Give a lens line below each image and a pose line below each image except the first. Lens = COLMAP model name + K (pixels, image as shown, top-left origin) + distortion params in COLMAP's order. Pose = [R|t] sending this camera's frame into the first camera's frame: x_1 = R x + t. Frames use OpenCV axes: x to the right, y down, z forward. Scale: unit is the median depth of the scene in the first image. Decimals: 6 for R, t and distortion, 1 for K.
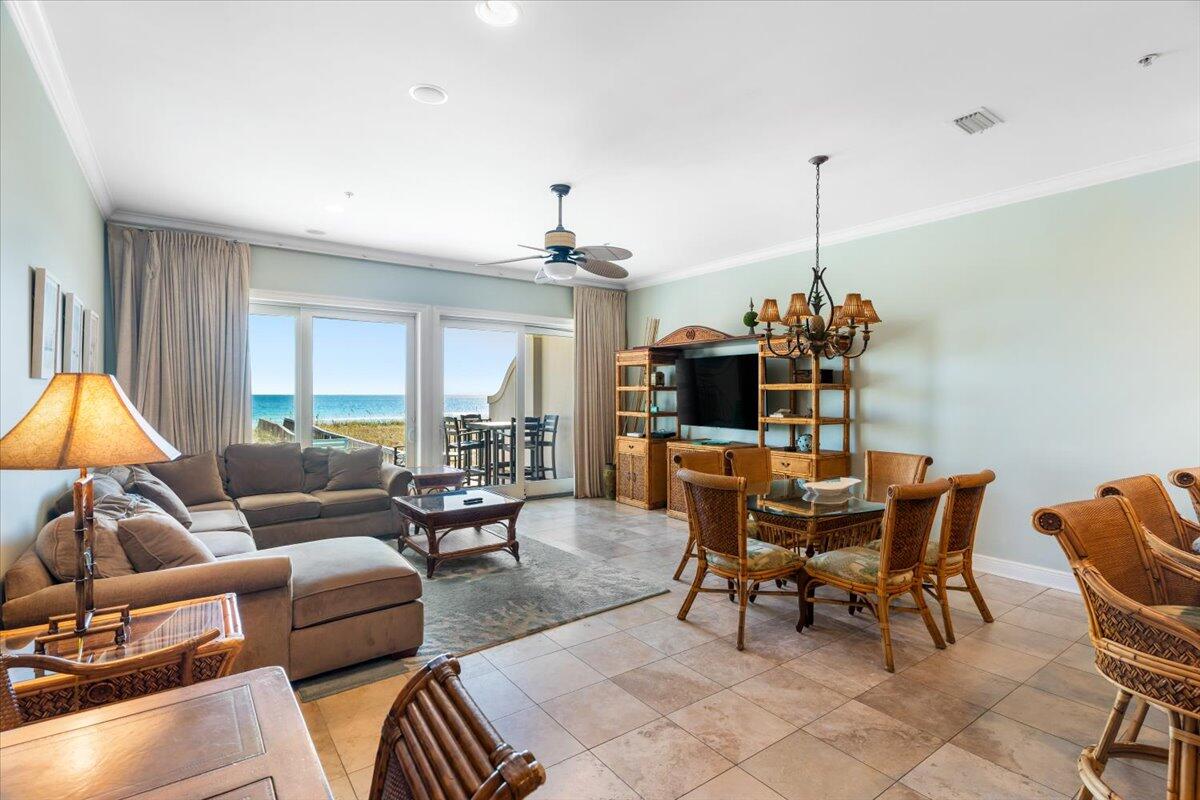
lens RADIAL K [[575.0, 0, 593.9], [0, 575.0, 391.8], [0, 0, 1]] dist [0.002481, -0.000377]
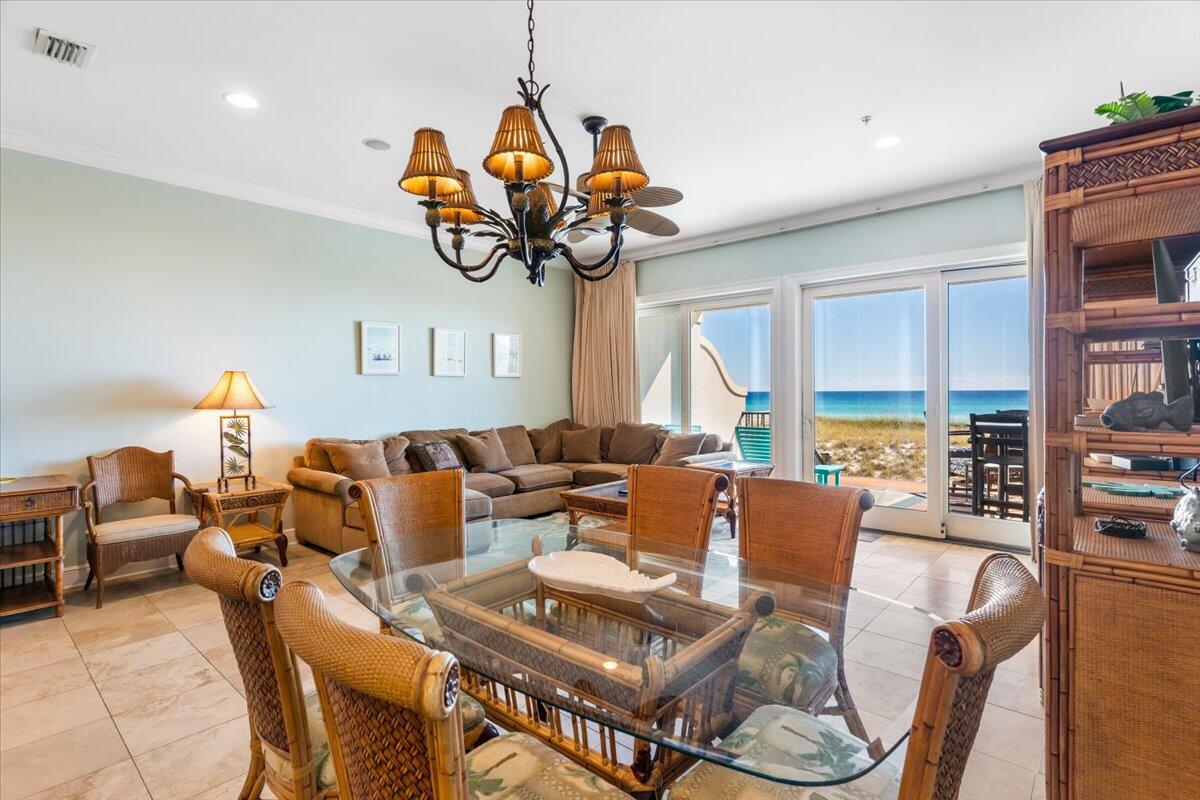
lens RADIAL K [[575.0, 0, 596.9], [0, 575.0, 399.7], [0, 0, 1]] dist [0.002481, -0.000377]
pose [[0.200824, 0.014351, -0.979522, 0.496745], [0.012773, 0.999769, 0.017266, 0.013072], [0.979544, -0.015979, 0.200595, 0.560482]]
